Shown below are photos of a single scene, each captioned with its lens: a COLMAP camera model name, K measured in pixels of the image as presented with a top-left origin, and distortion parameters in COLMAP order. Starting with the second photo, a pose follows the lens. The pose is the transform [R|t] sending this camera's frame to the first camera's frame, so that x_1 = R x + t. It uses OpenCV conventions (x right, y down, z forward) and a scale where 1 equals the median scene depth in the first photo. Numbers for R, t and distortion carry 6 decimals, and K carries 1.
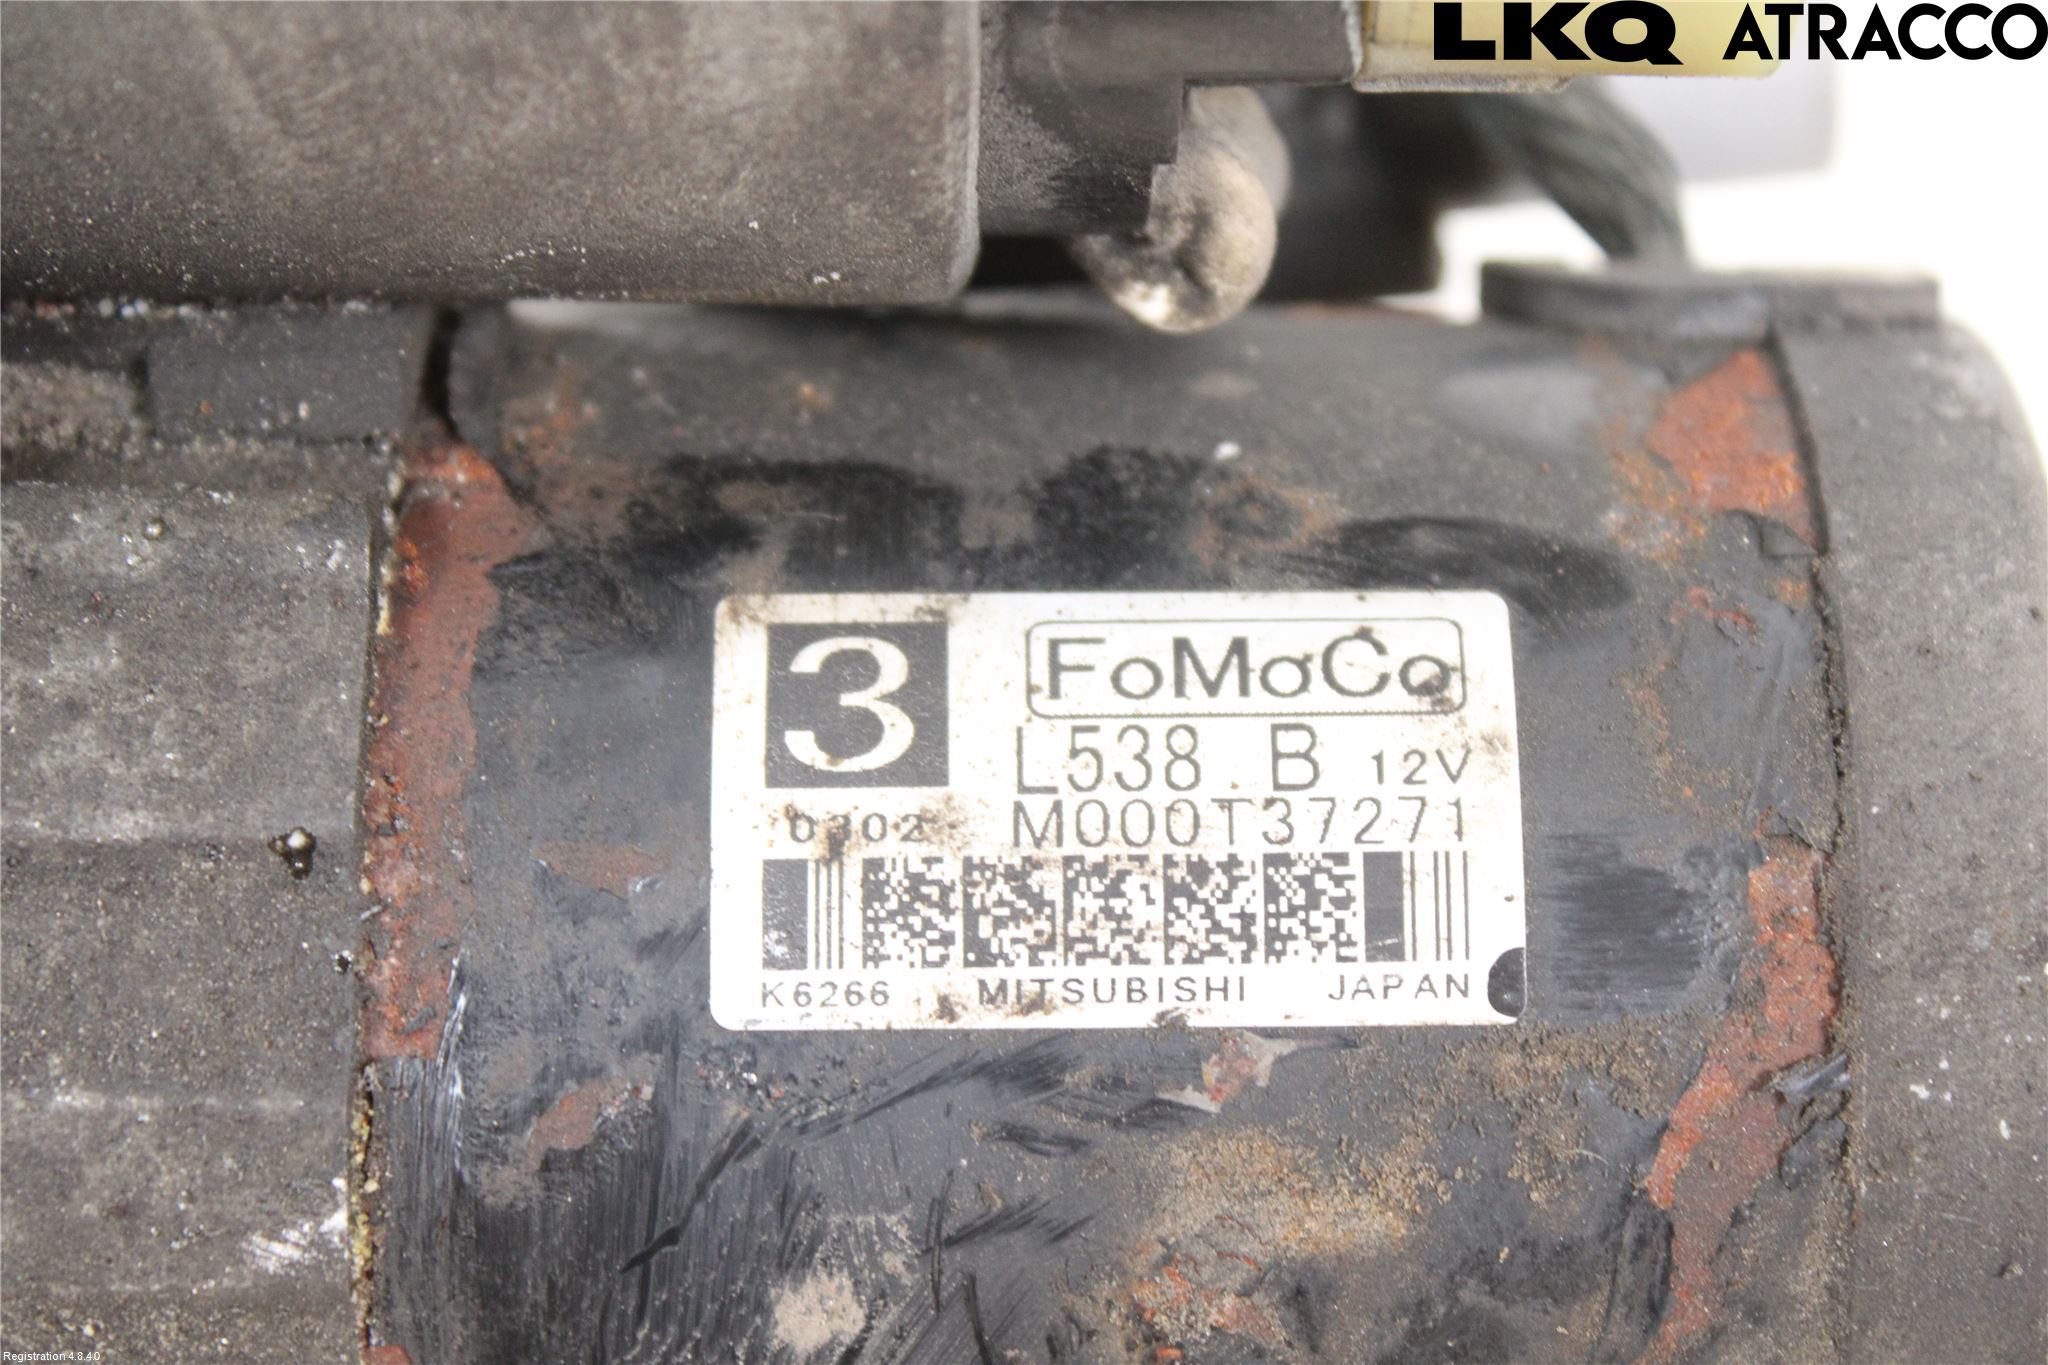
lens RADIAL K [[4315.9, 0, 1024.0], [0, 4315.9, 682.5], [0, 0, 1]] dist [0.003670, 0.146695]
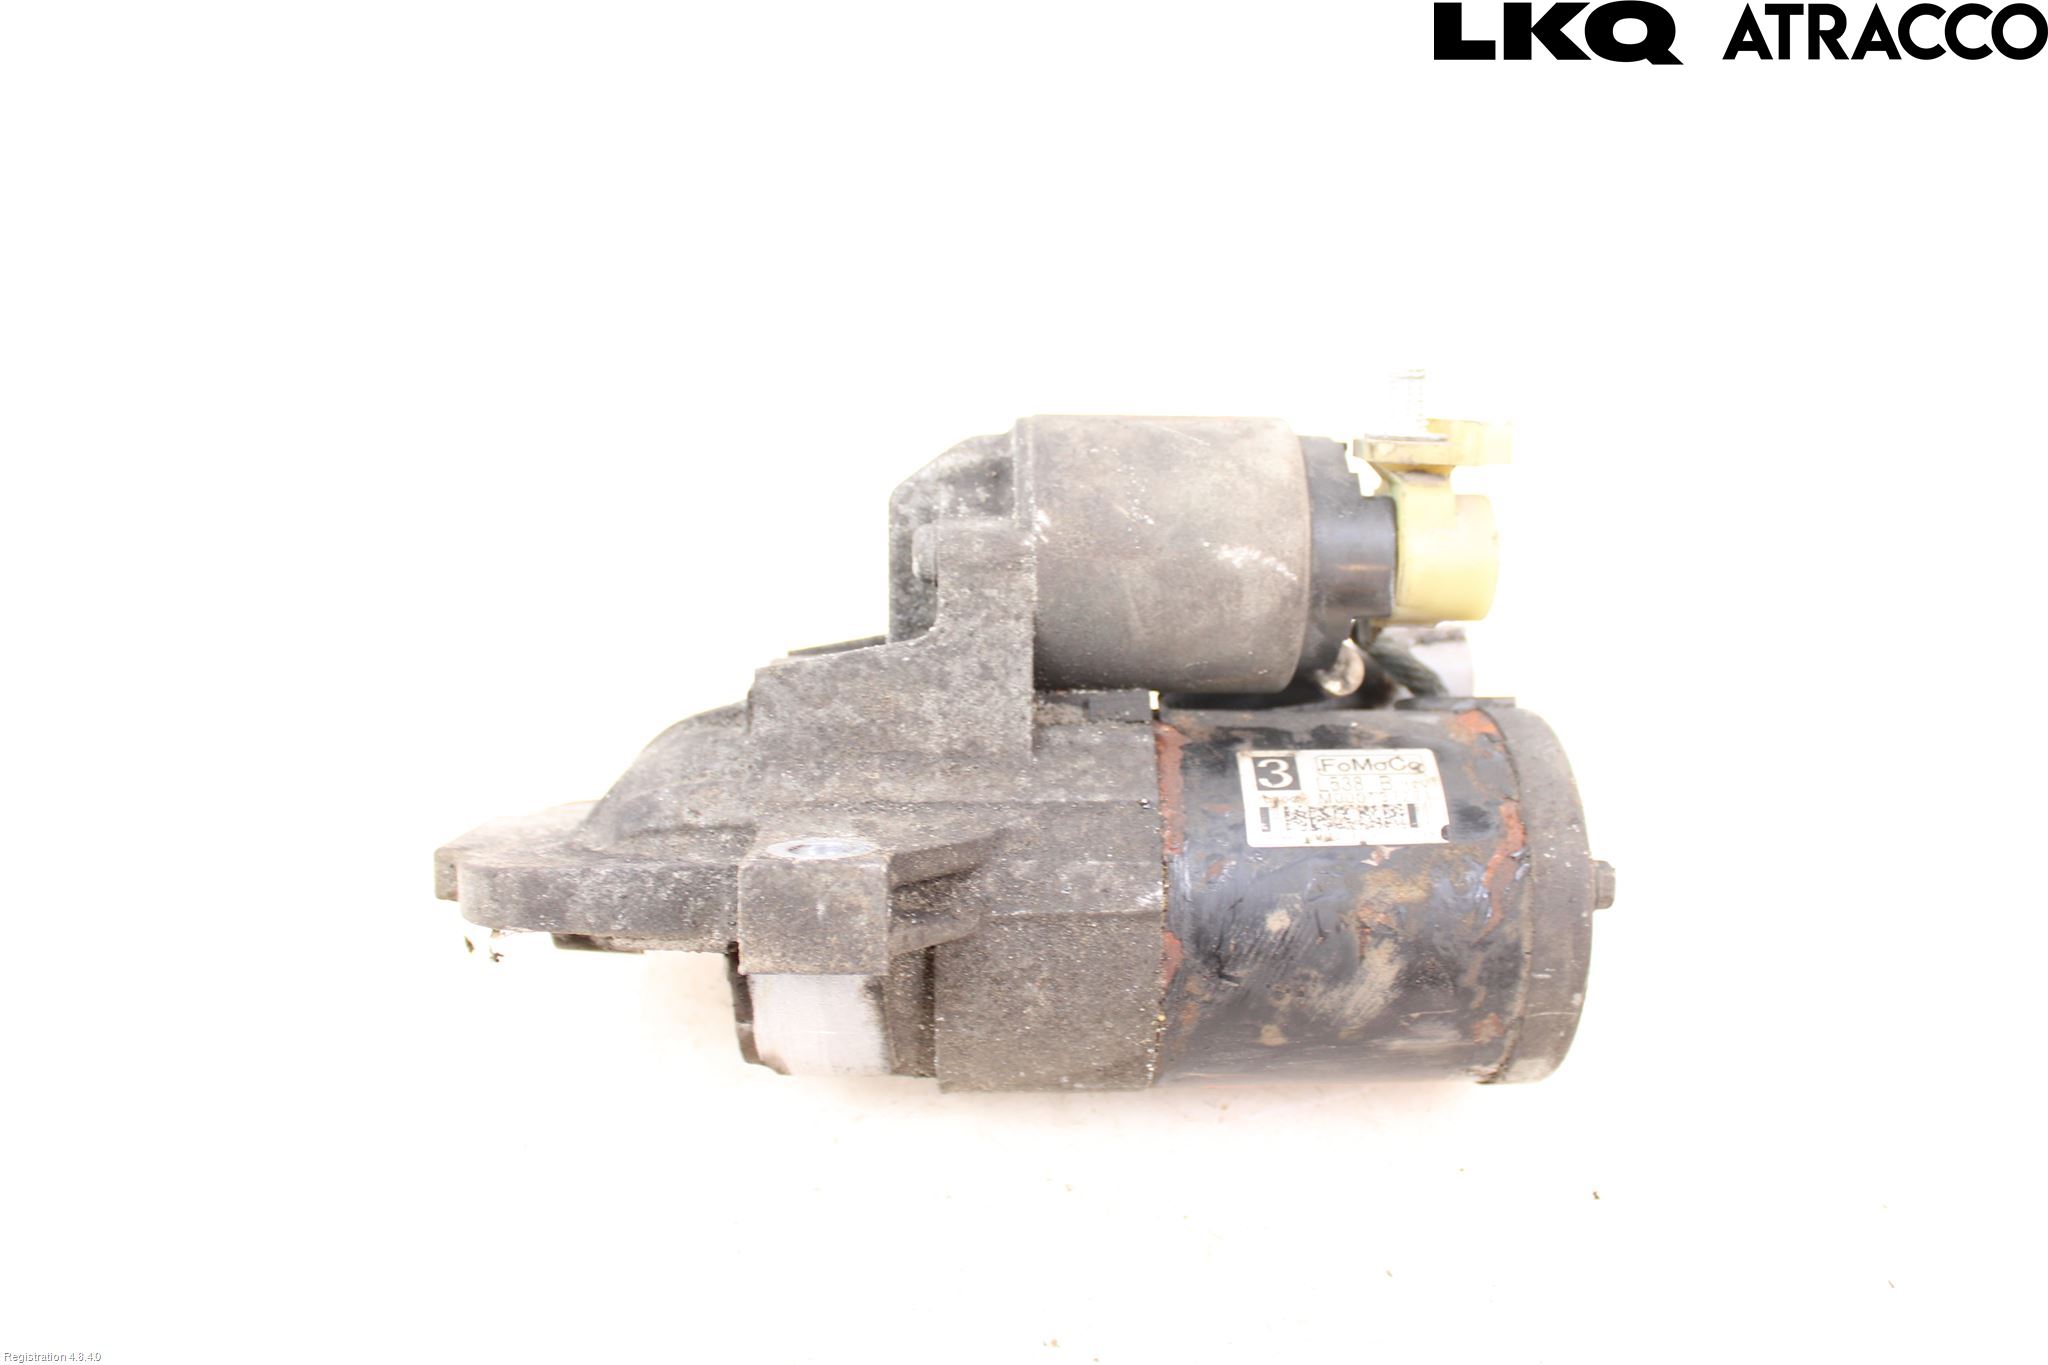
lens RADIAL K [[1653.8, 0, 1024.0], [0, 1653.8, 682.5], [0, 0, 1]] dist [-0.149790, -0.000363]
pose [[0.999722, -0.010017, 0.021327, -0.307292], [0.016430, 0.945130, -0.326280, 0.424145], [-0.016889, 0.326540, 0.945033, -0.469044]]
